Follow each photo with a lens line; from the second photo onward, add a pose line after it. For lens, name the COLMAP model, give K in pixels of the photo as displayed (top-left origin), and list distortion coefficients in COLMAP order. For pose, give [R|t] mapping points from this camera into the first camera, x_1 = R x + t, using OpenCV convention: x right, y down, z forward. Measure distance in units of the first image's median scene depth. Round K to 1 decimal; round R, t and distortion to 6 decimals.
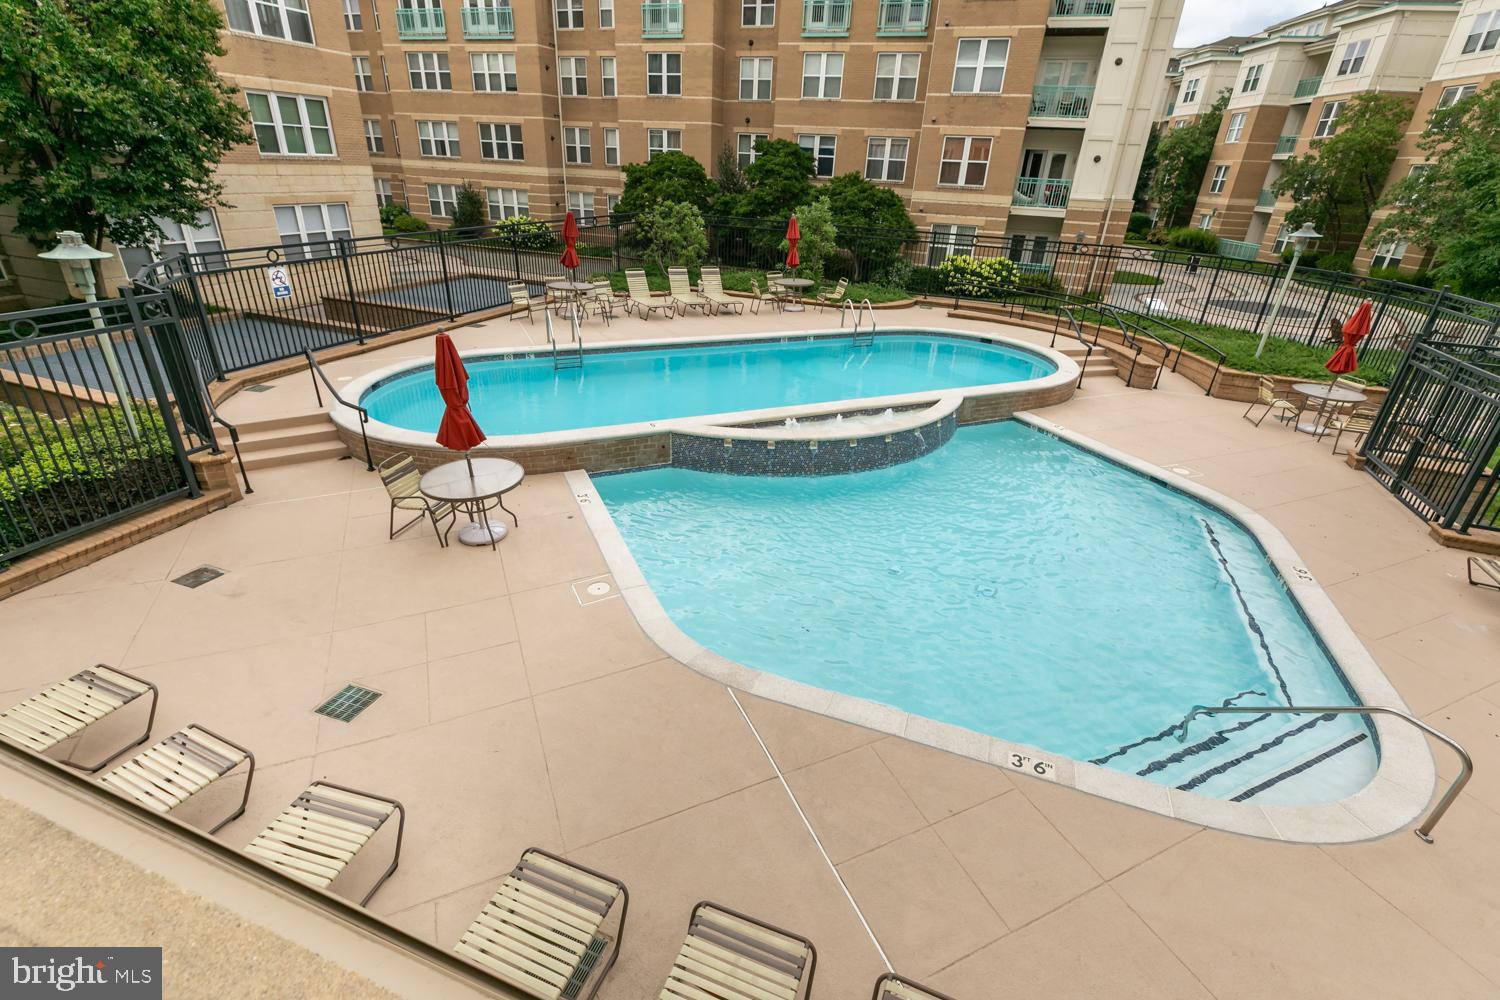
lens RADIAL K [[661.7, 0, 749.4], [0, 661.7, 499.4], [0, 0, 1]] dist [0.006460, -0.002679]
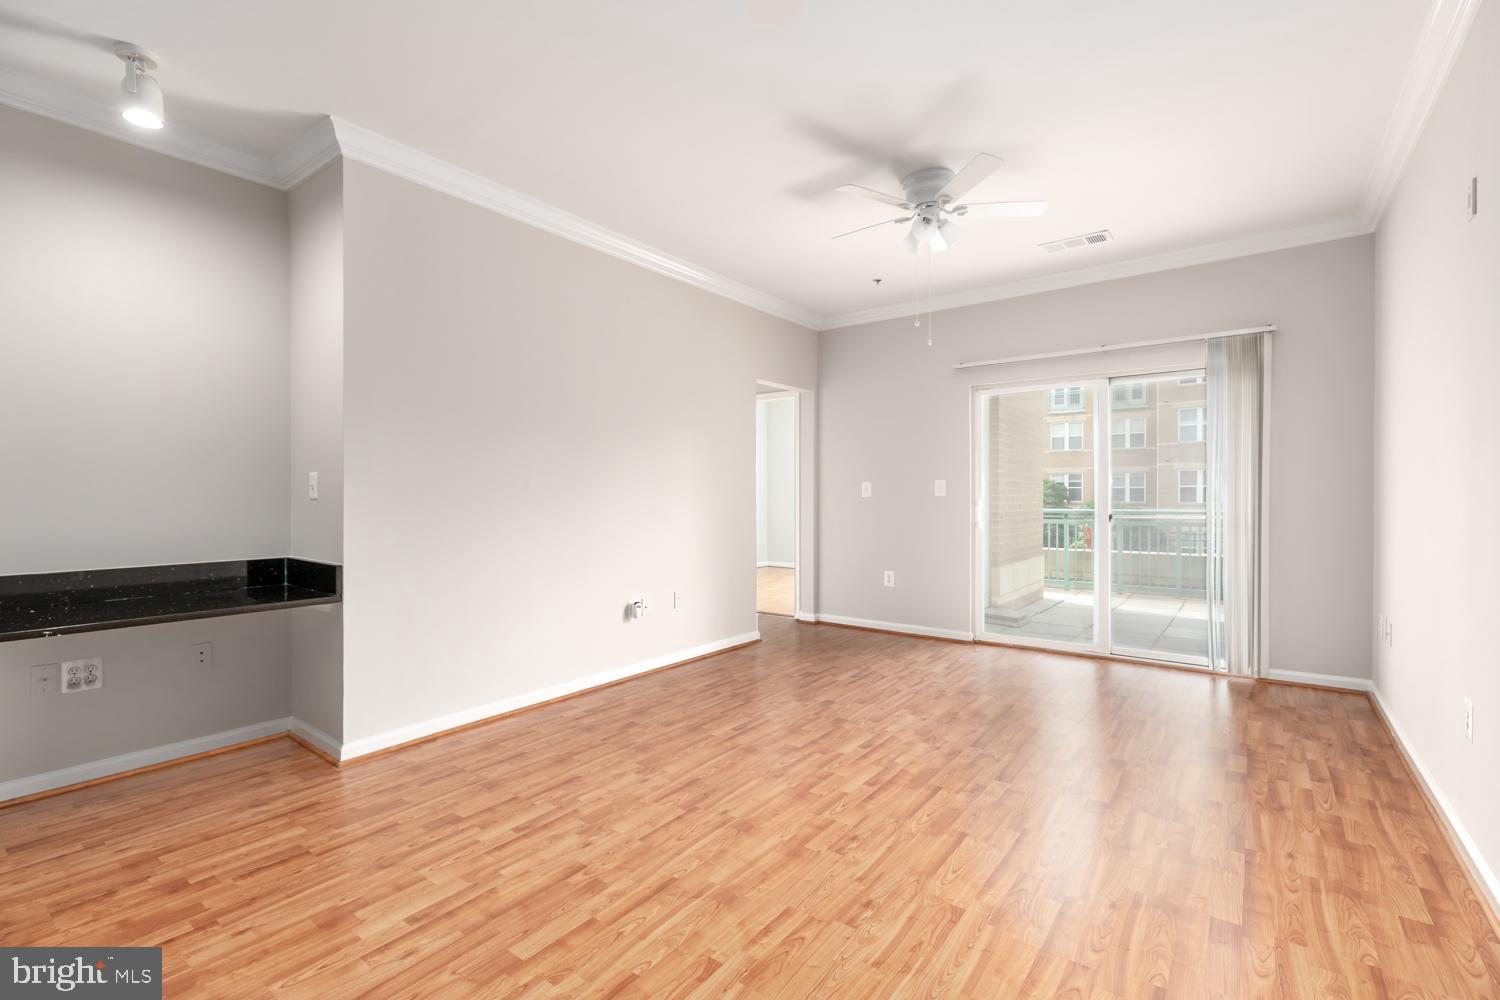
lens RADIAL K [[661.7, 0, 769.2], [0, 661.7, 493.5], [0, 0, 1]] dist [0.006460, -0.002679]
pose [[0.963578, -0.042905, -0.263965, -0.126714], [-0.082748, 0.890773, -0.446852, 0.130581], [0.254305, 0.452419, 0.854778, -0.274523]]
